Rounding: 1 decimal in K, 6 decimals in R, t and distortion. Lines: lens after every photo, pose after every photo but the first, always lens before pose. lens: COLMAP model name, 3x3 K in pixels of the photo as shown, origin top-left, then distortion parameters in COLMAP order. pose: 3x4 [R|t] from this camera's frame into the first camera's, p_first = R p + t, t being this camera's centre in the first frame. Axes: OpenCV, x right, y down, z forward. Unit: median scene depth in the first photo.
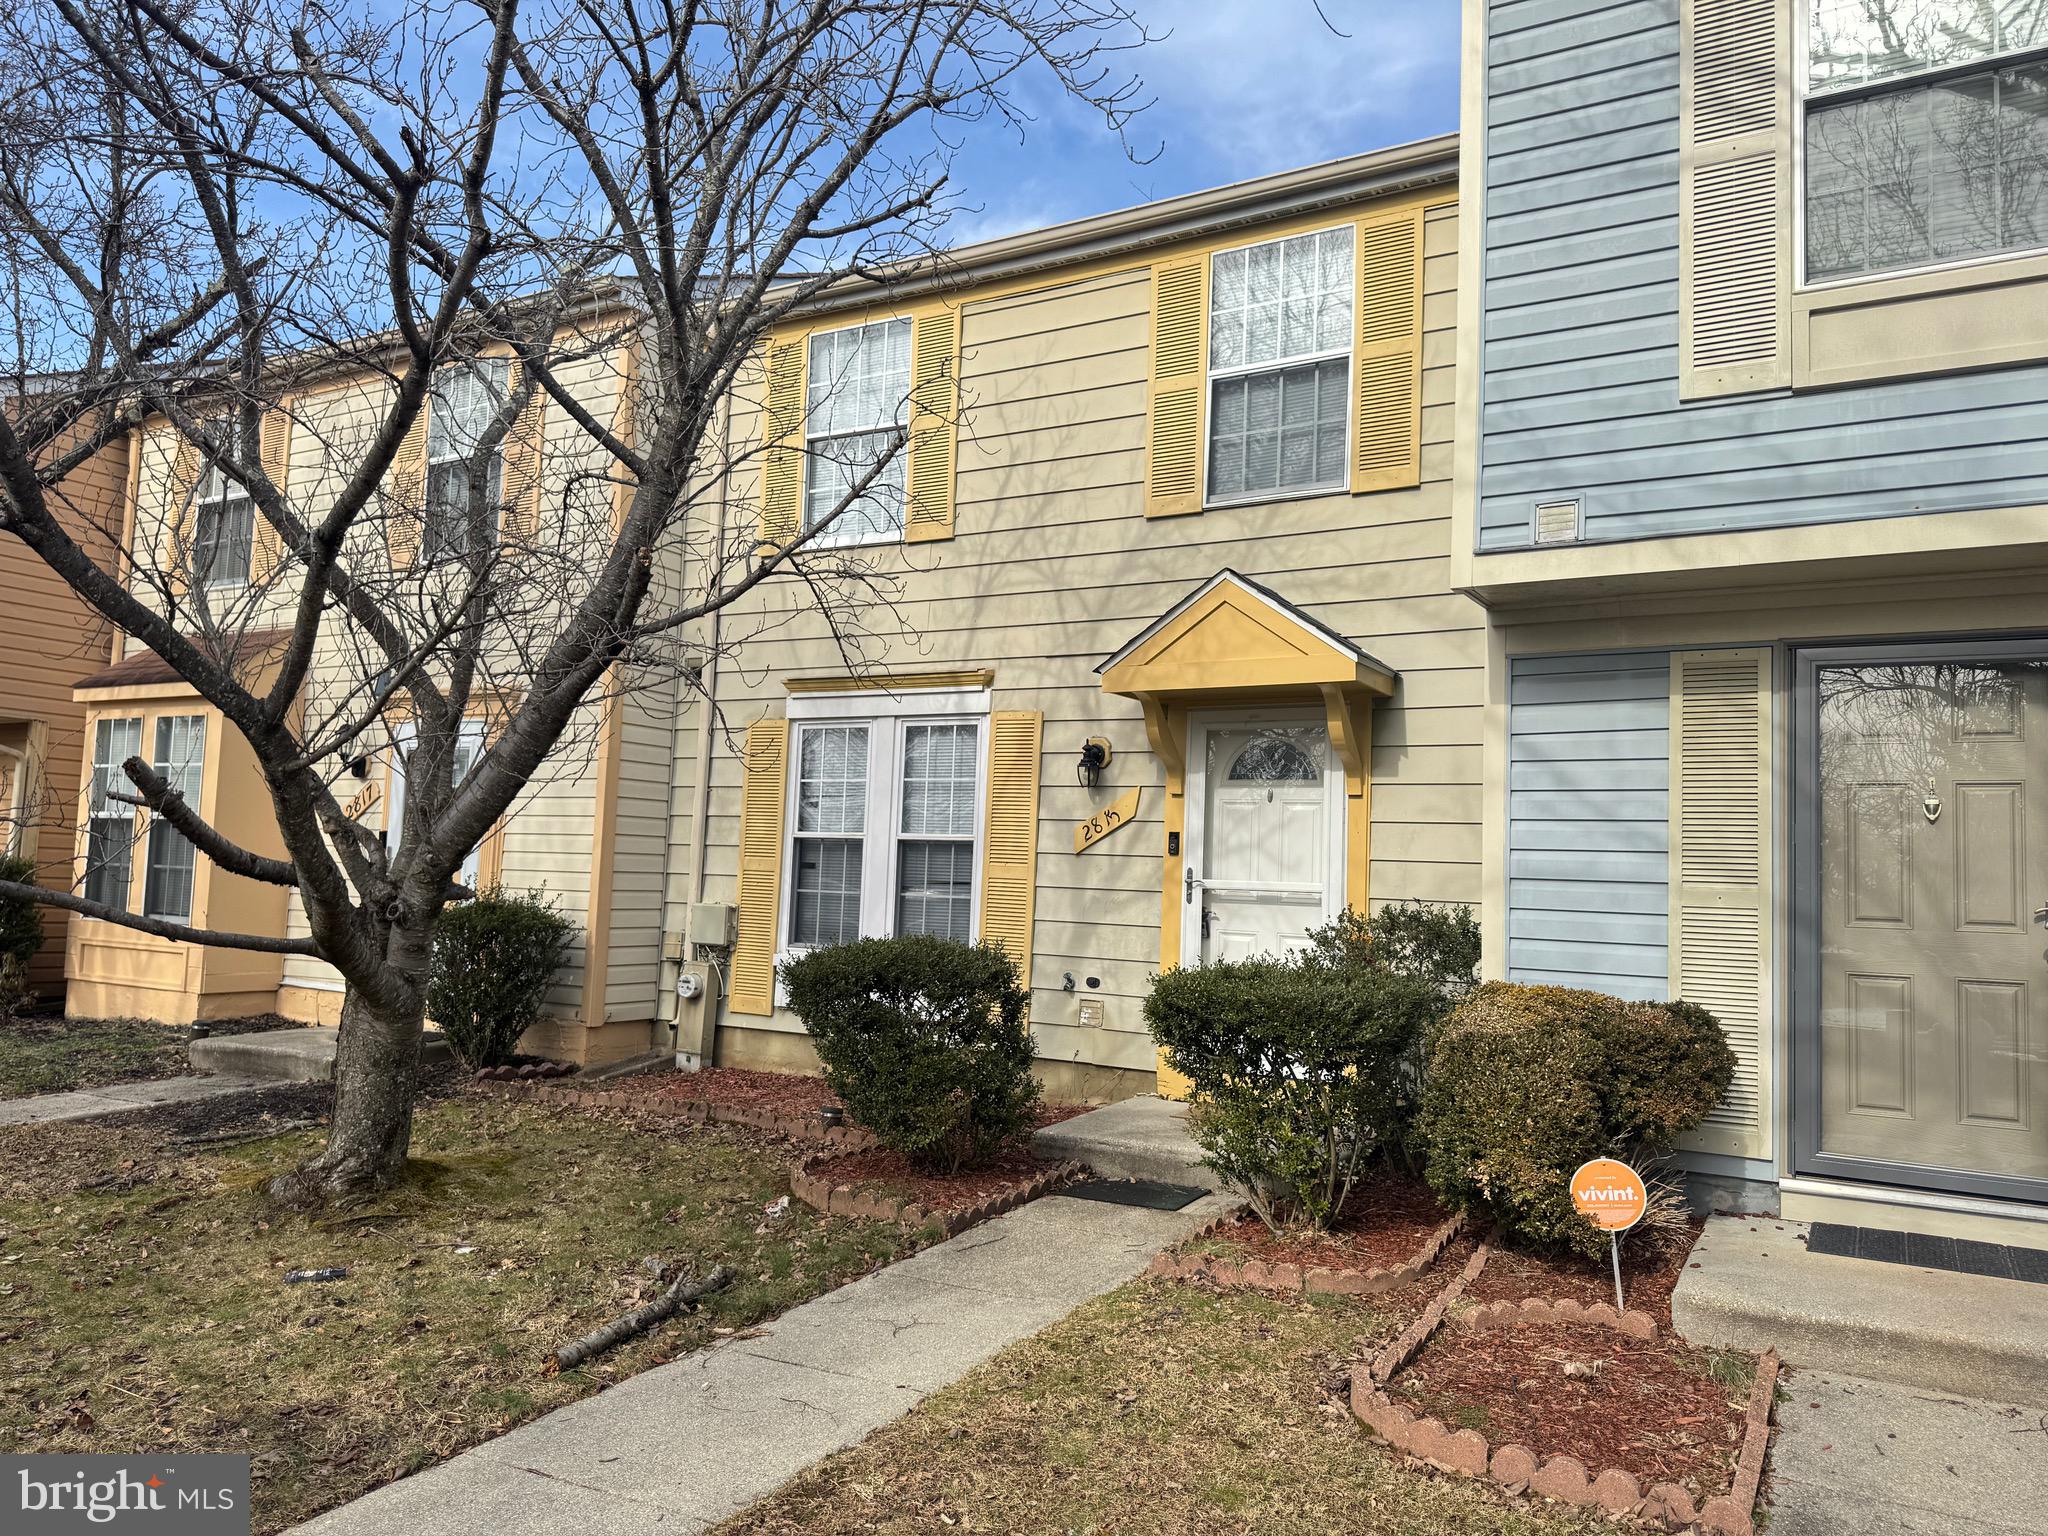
lens RADIAL K [[1500.5, 0, 1073.9], [0, 1500.5, 773.9], [0, 0, 1]] dist [0.078548, -0.123274]
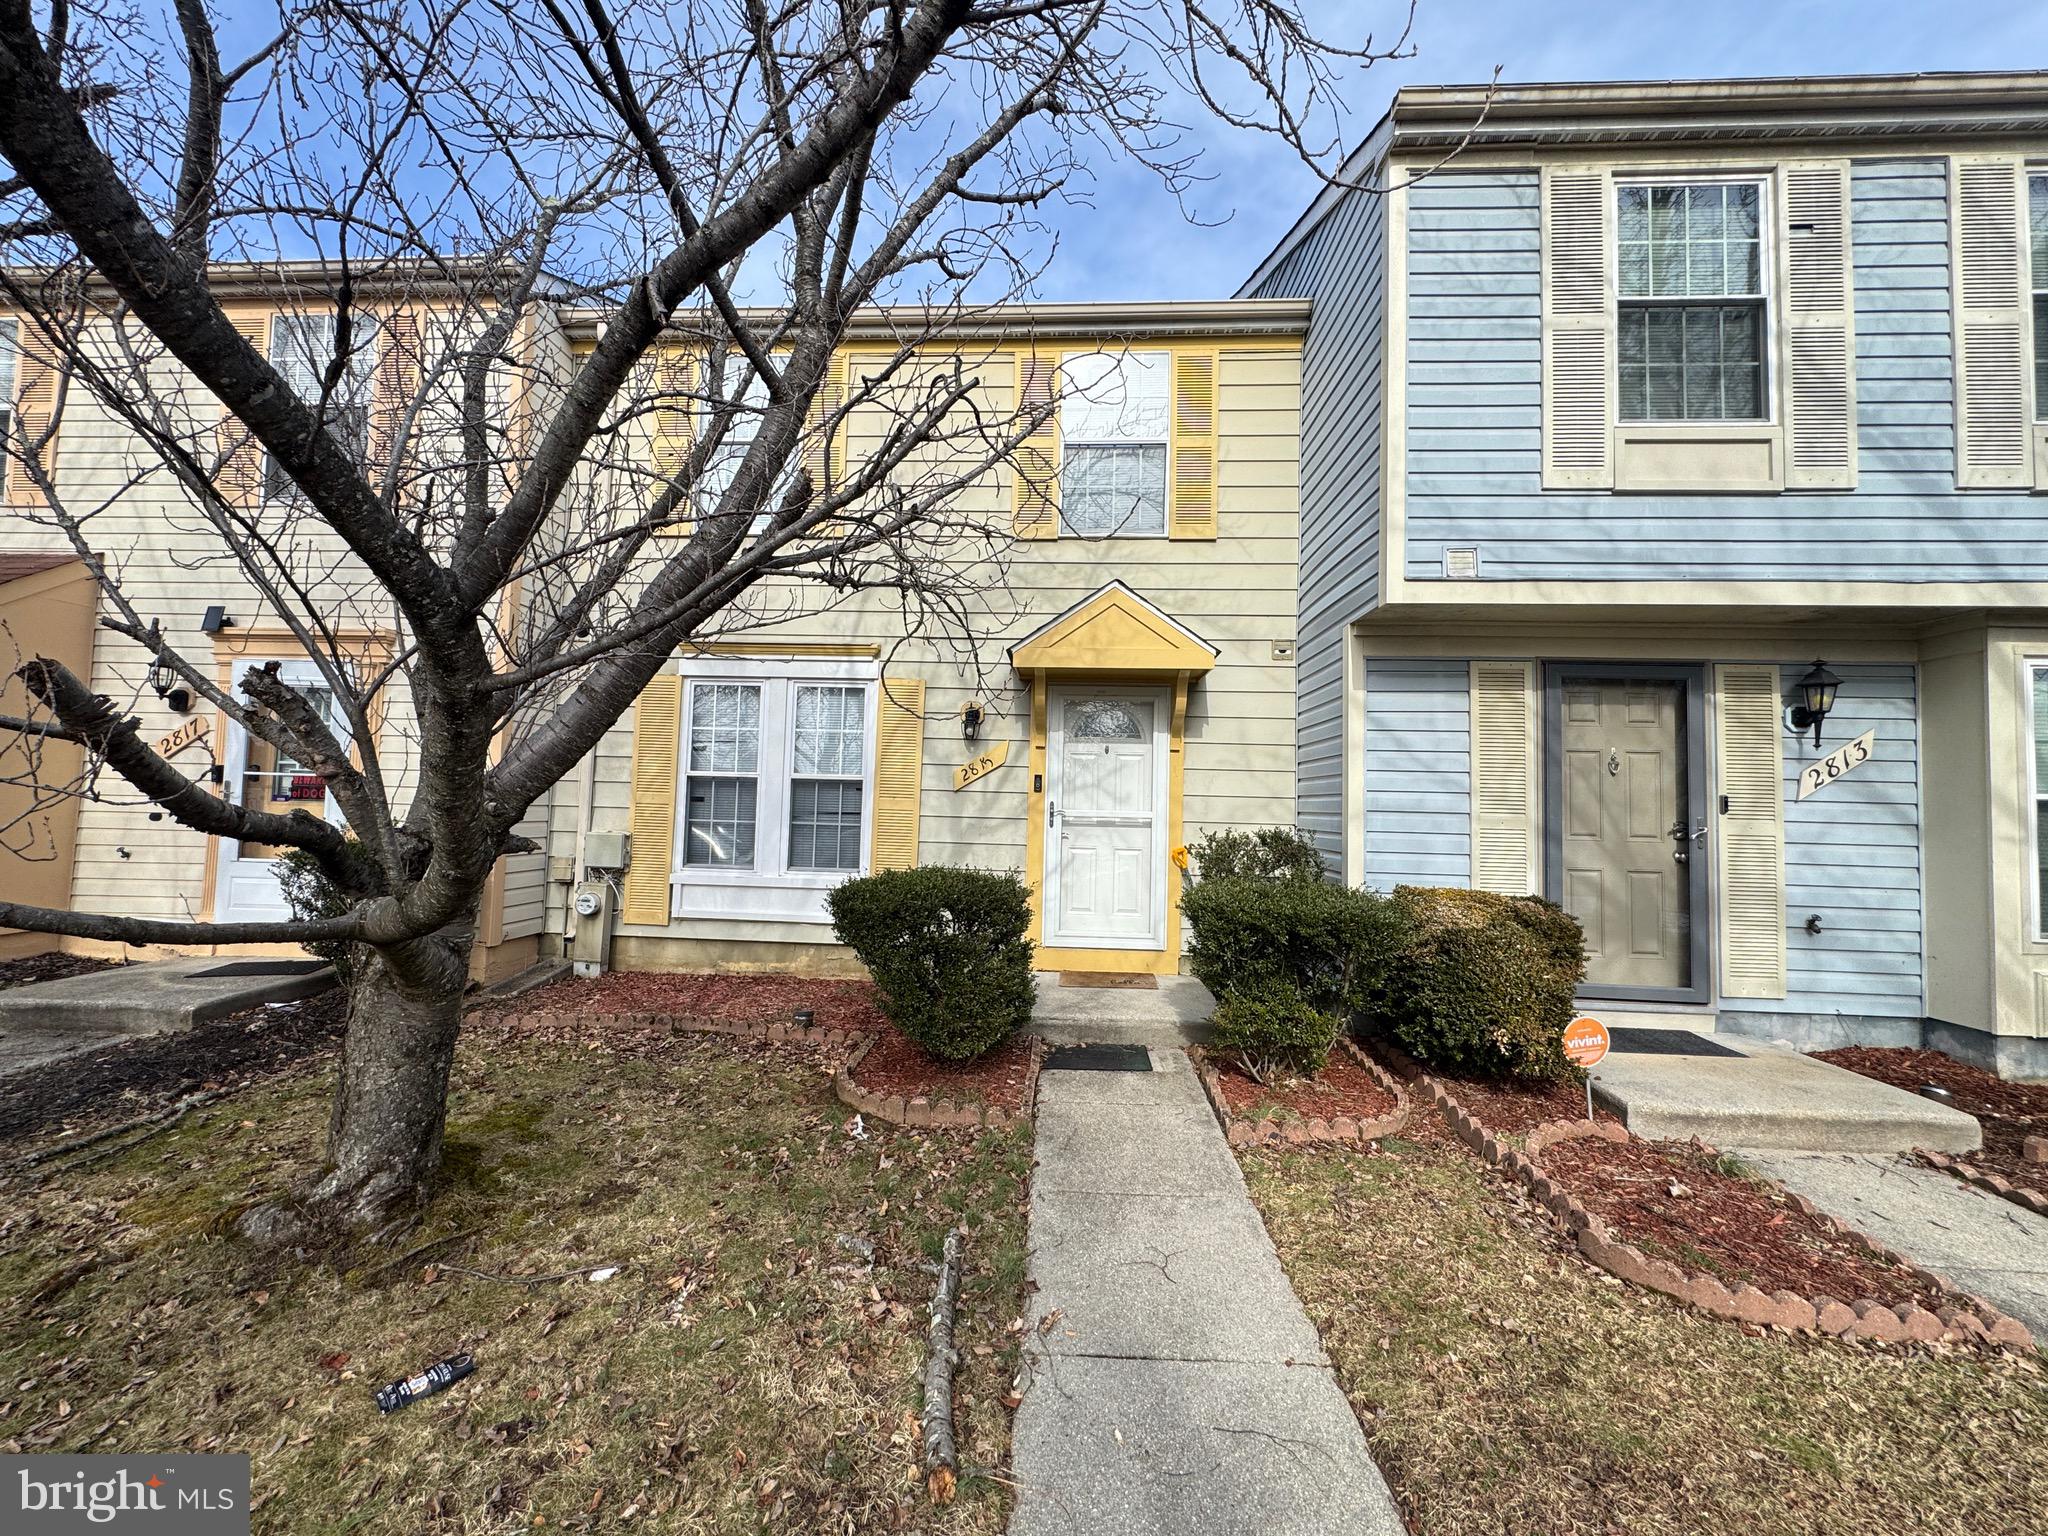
lens RADIAL K [[814.1, 0, 1024.2], [0, 814.1, 769.3], [0, 0, 1]] dist [-0.003898, 0.000160]
pose [[0.892503, 0.008323, 0.450964, -0.360397], [-0.027227, 0.999001, 0.035446, 0.010698], [-0.450218, -0.043914, 0.891838, 0.458142]]
